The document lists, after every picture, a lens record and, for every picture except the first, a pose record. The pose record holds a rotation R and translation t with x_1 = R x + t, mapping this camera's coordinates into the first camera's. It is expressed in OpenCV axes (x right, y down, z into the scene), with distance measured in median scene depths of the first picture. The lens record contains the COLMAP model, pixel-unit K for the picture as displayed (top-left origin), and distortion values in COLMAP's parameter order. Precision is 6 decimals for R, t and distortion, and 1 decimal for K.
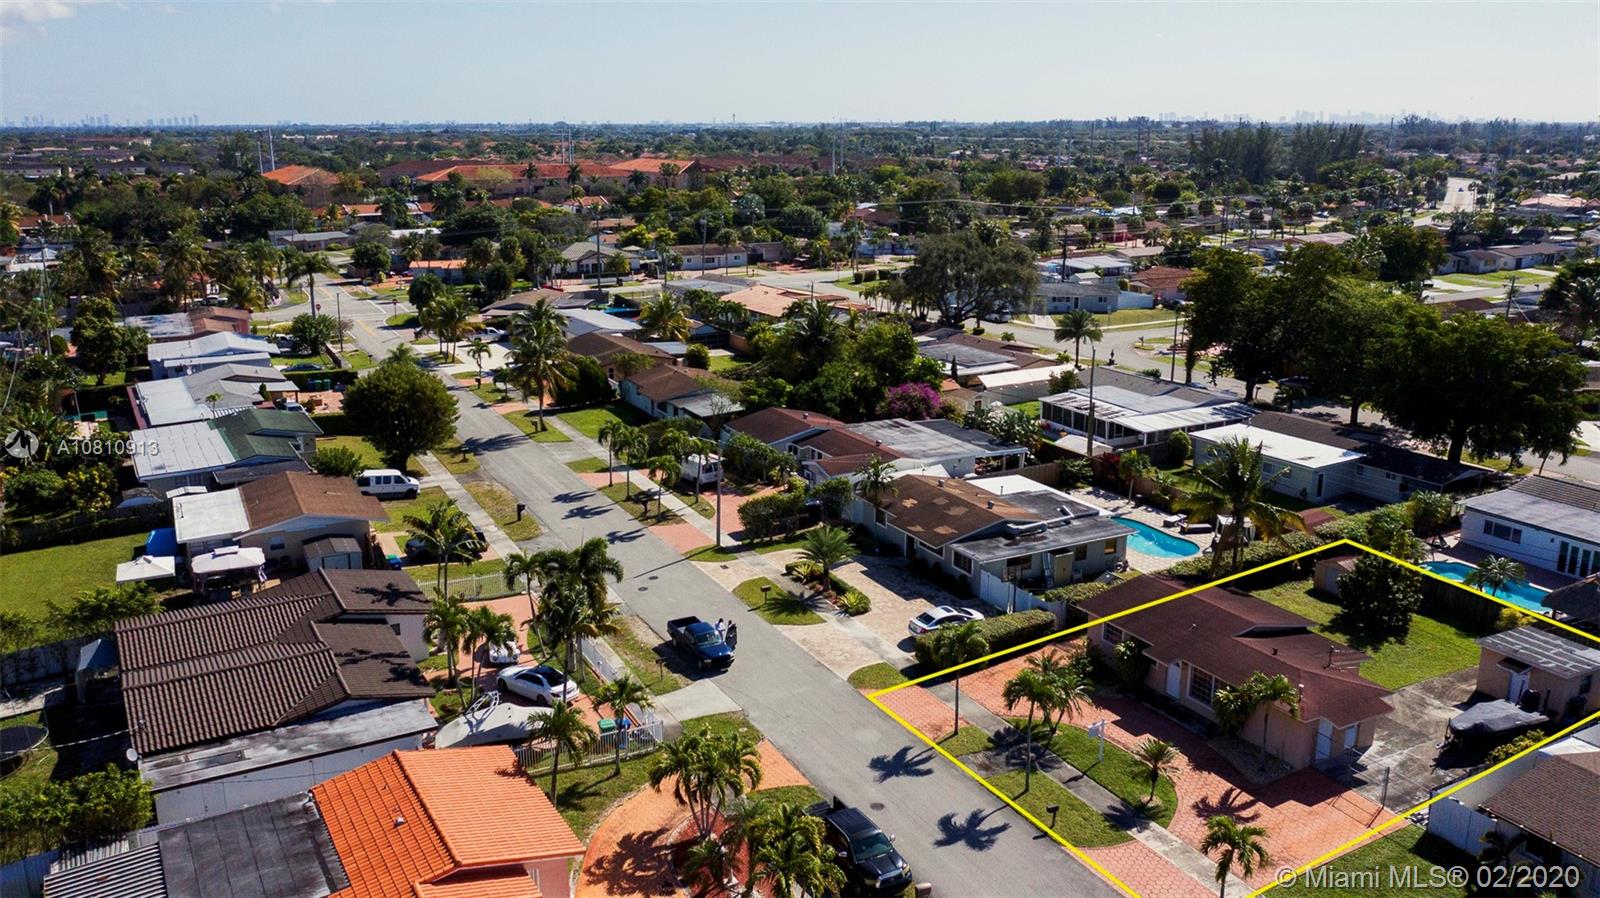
lens RADIAL K [[1265.6, 0, 800.0], [0, 1265.6, 449.0], [0, 0, 1]] dist [0.059266, -0.161452]
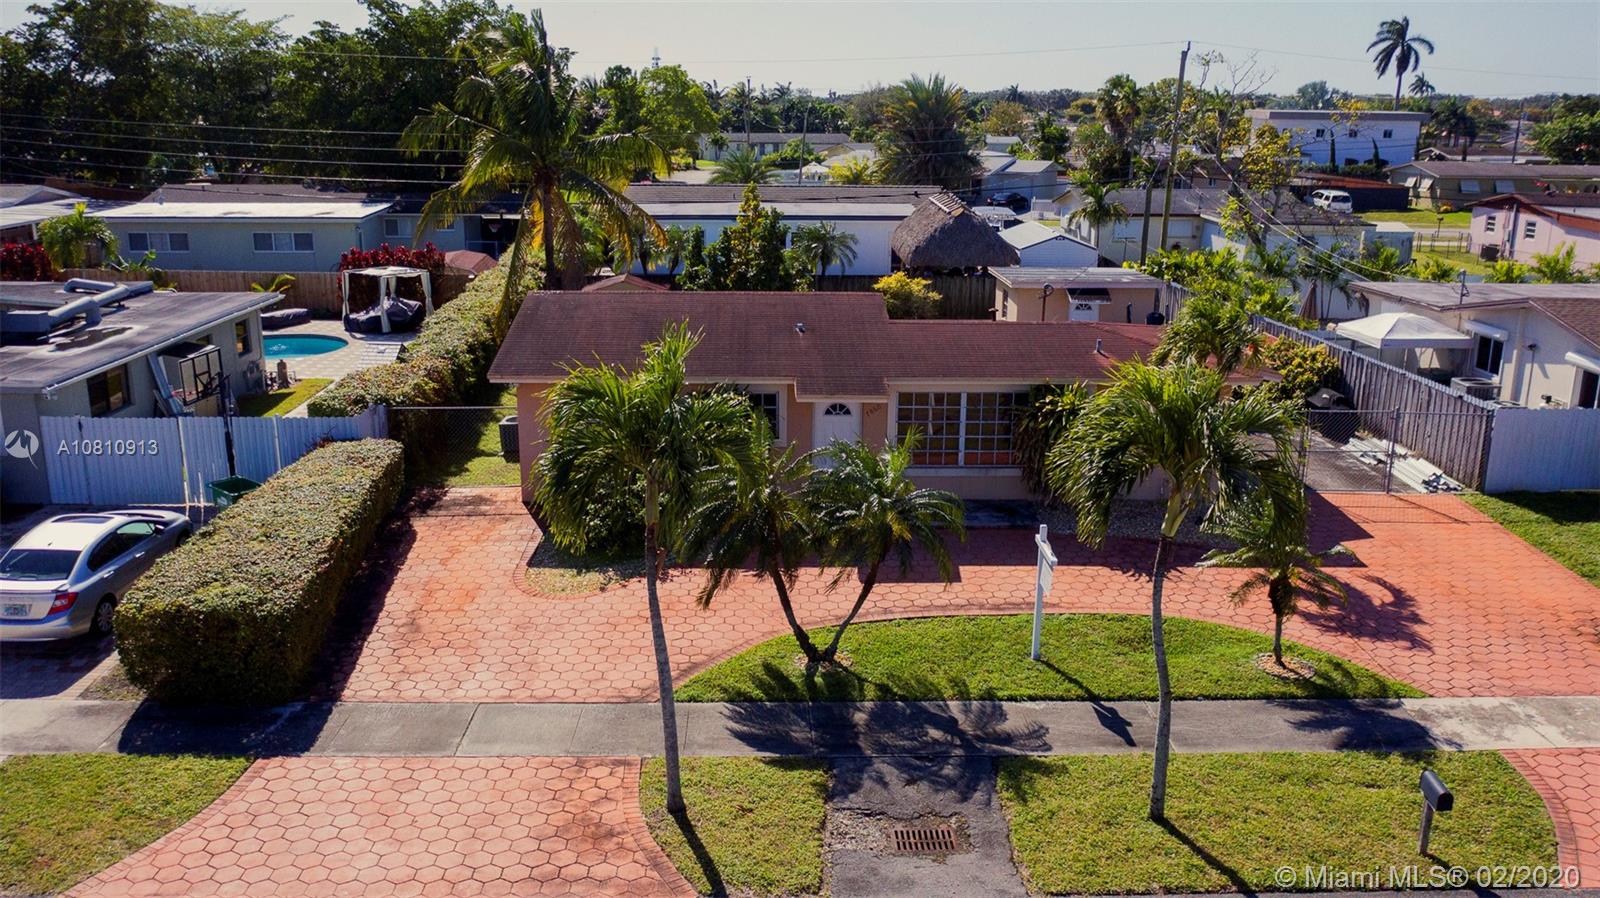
lens RADIAL K [[1265.6, 0, 800.0], [0, 1265.6, 449.0], [0, 0, 1]] dist [0.059266, -0.161452]
pose [[0.450915, -0.231226, 0.862096, -0.072196], [0.215044, 0.965554, 0.146497, 0.128466], [-0.866275, 0.119331, 0.485107, 0.886474]]
